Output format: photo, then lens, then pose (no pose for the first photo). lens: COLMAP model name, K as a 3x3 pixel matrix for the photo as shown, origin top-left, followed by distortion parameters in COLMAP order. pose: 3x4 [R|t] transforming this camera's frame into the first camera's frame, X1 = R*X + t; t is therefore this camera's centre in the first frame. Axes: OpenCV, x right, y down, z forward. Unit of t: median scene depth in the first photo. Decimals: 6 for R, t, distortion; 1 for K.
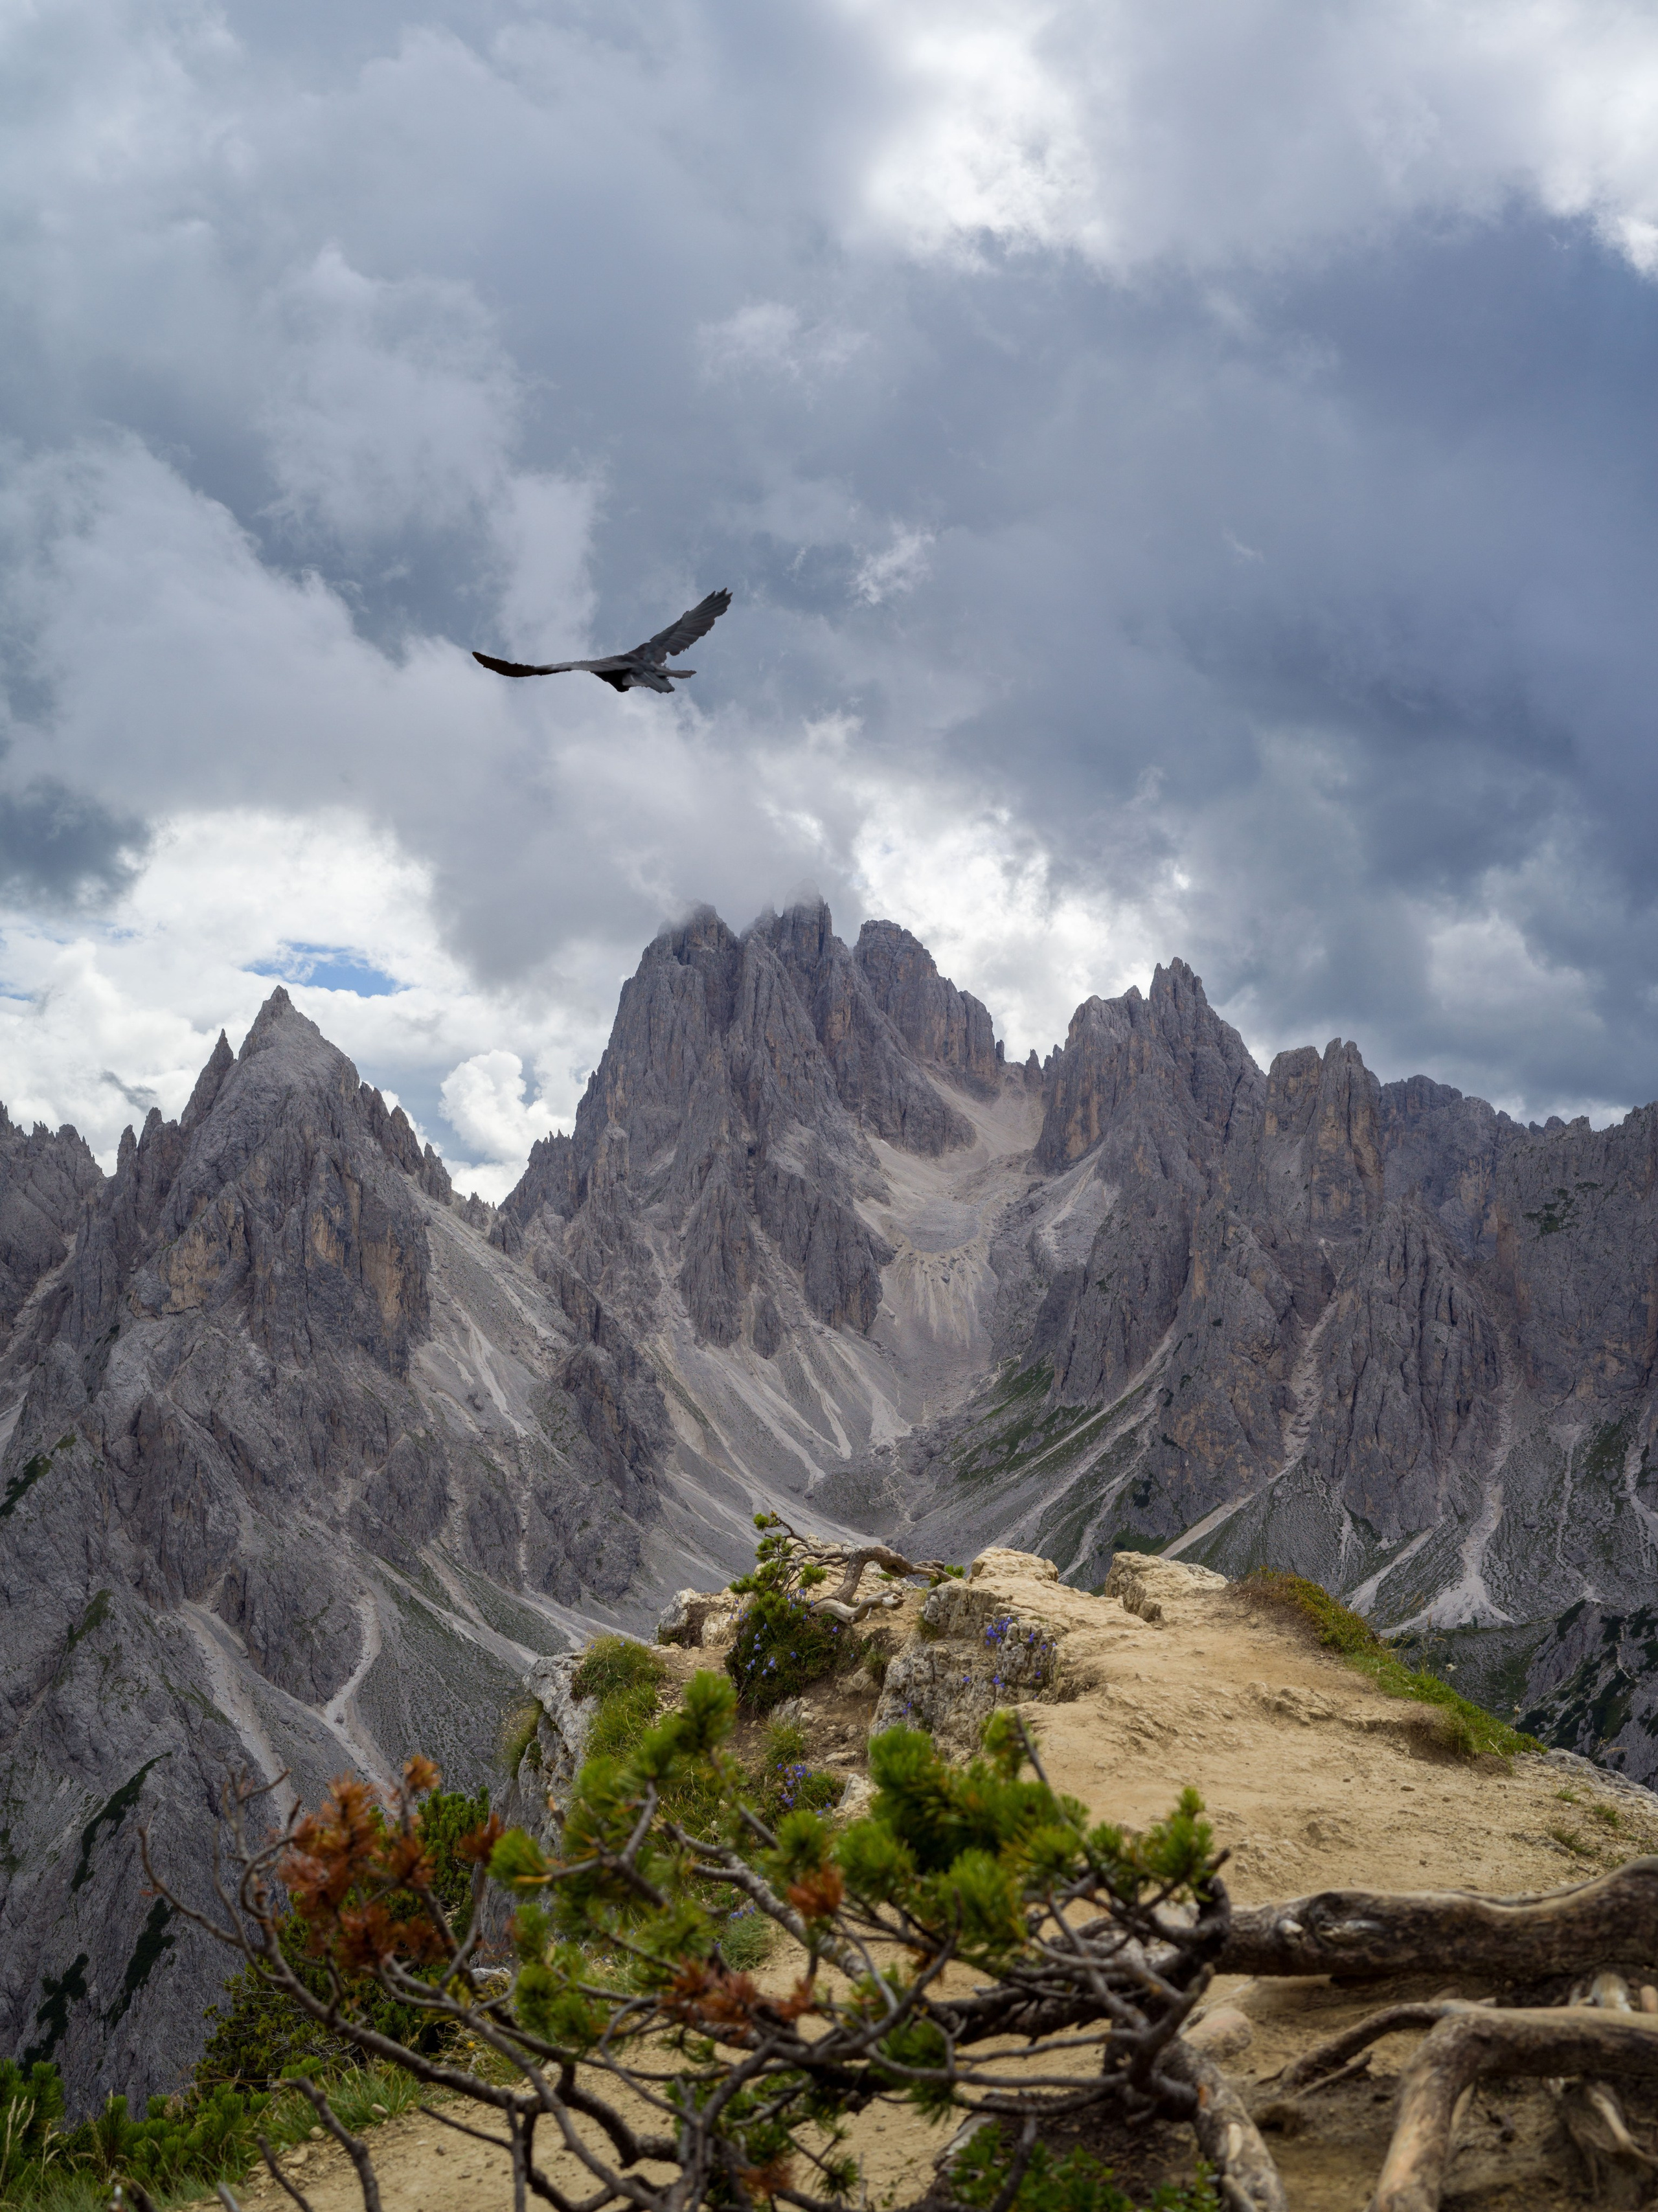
lens RADIAL K [[2405.6, 0, 829.0], [0, 2405.6, 1106.0], [0, 0, 1]] dist [0.083412, -0.137151]
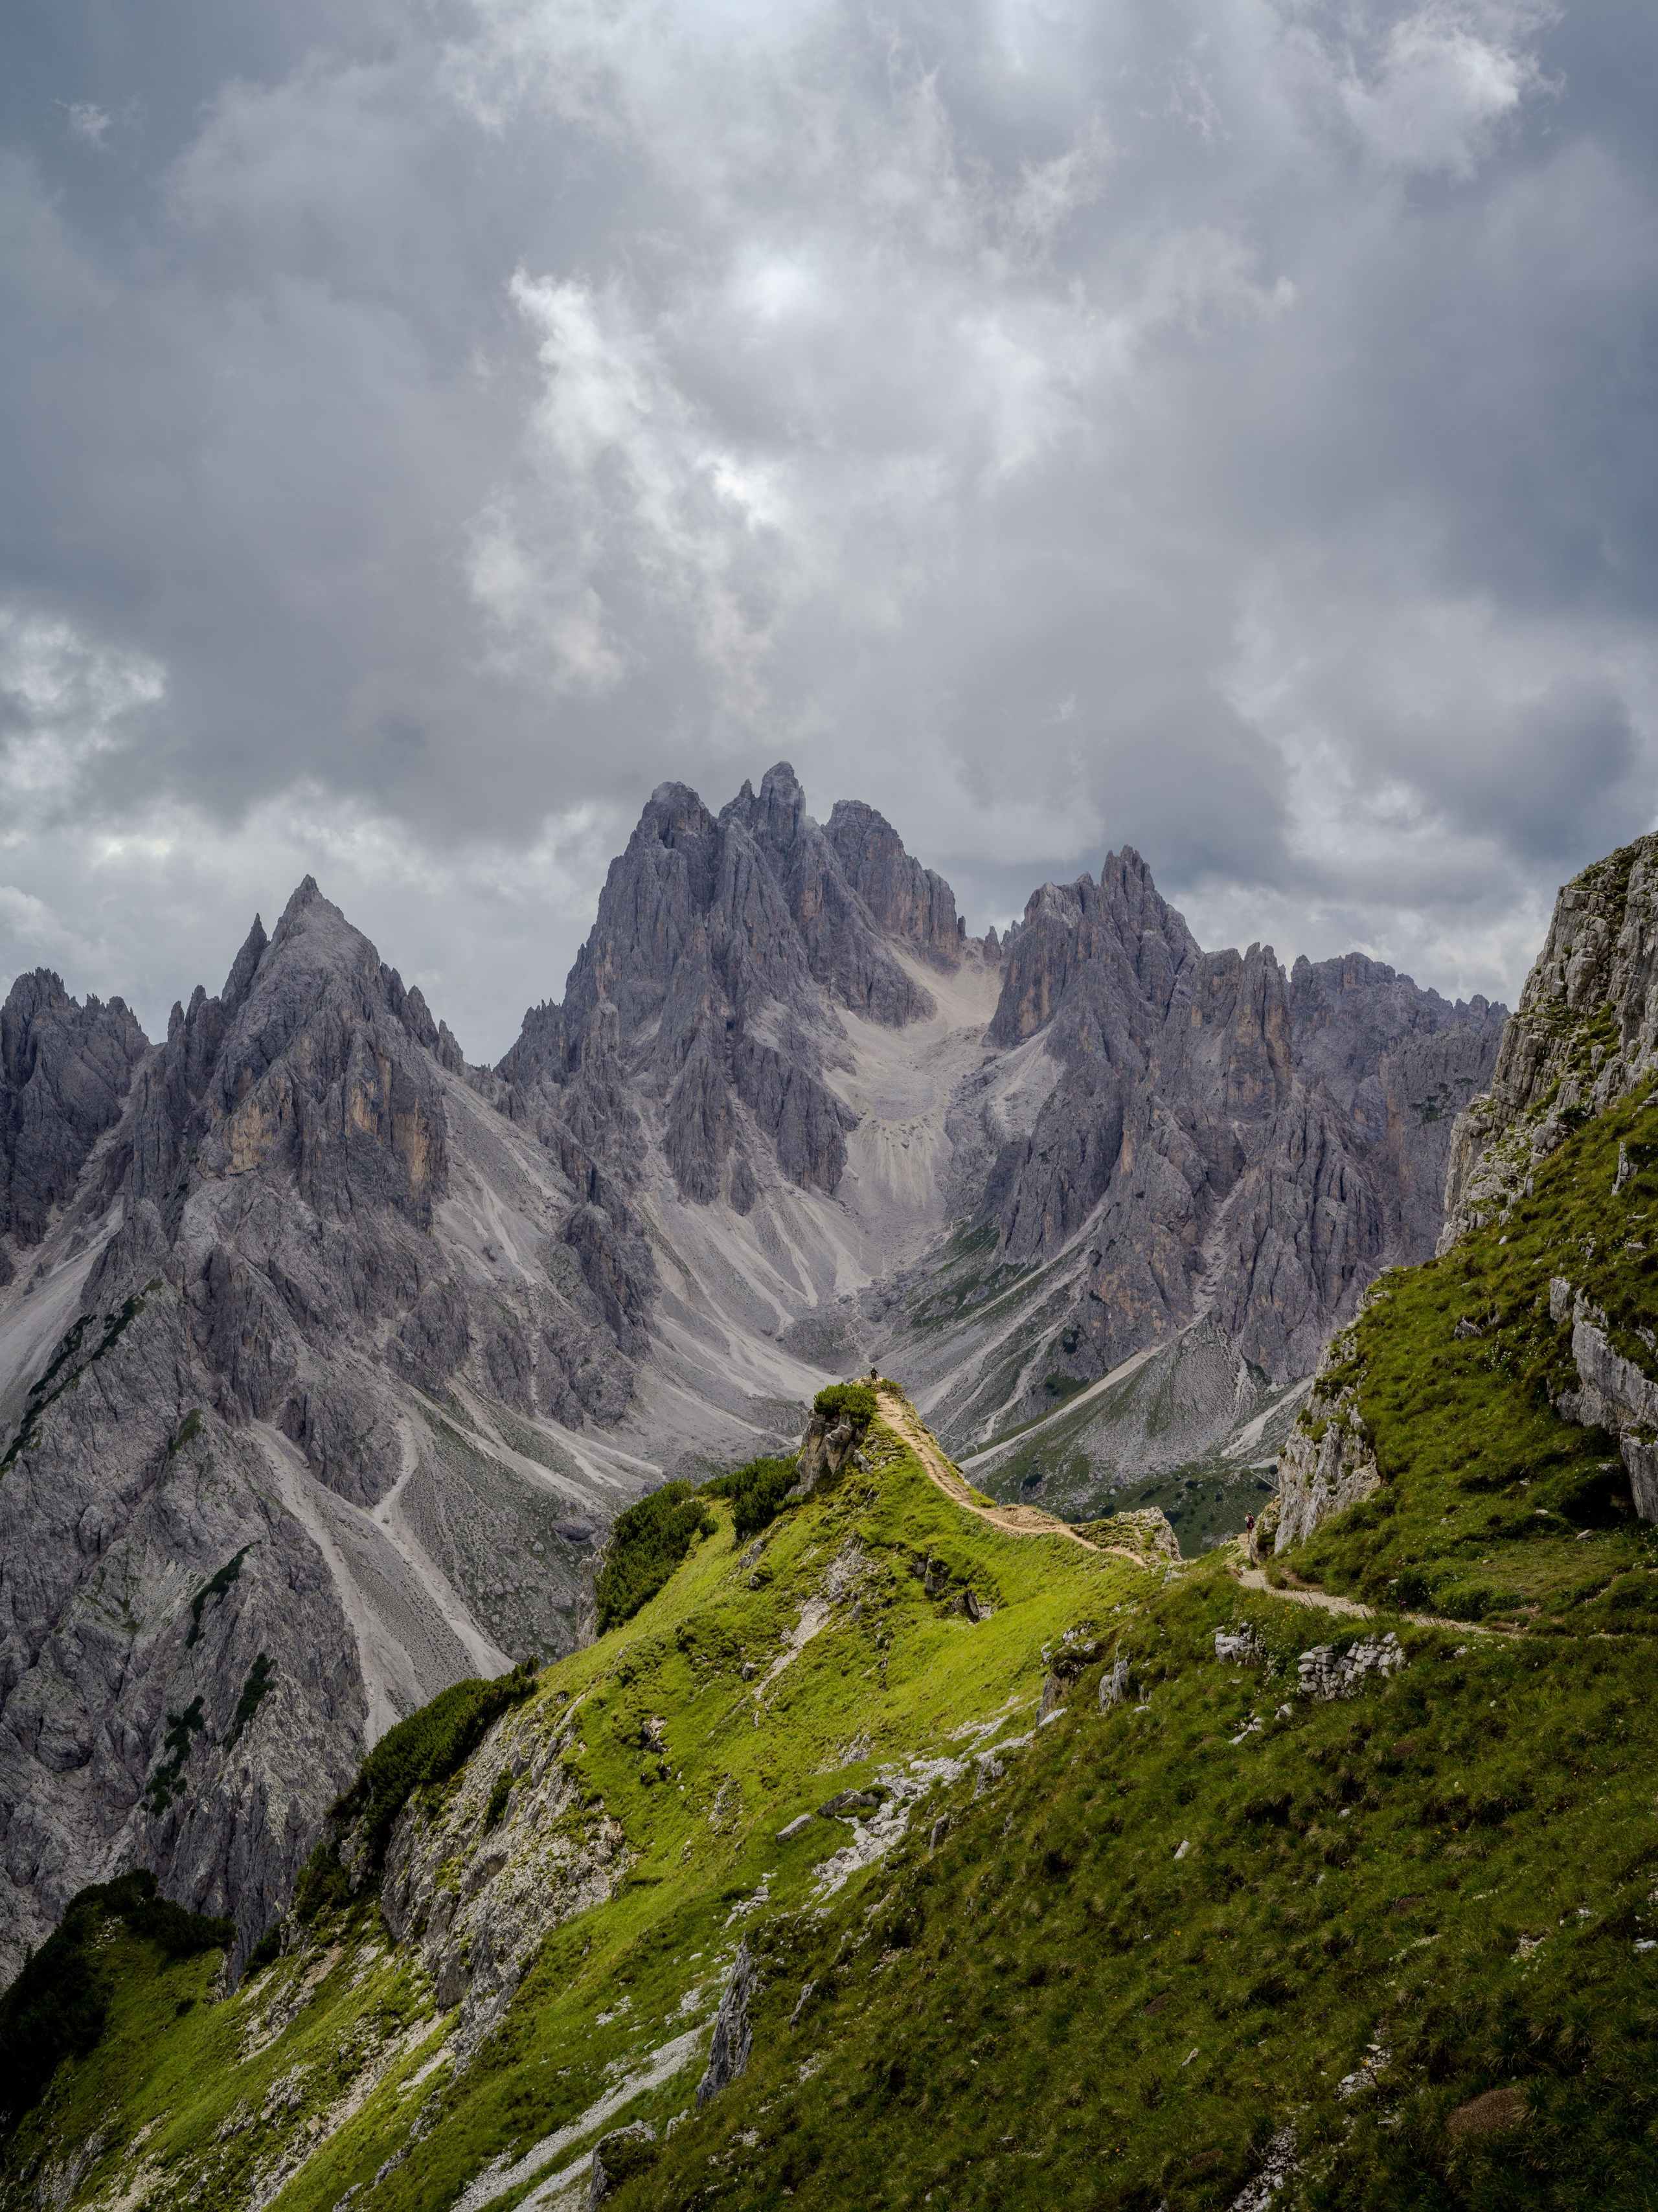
lens RADIAL K [[2405.6, 0, 829.0], [0, 2405.6, 1106.0], [0, 0, 1]] dist [0.083412, -0.137151]
pose [[0.999747, 0.016715, 0.015043, -0.004447], [-0.017664, 0.997709, 0.065305, -0.023668], [-0.013917, -0.065554, 0.997752, -0.132410]]
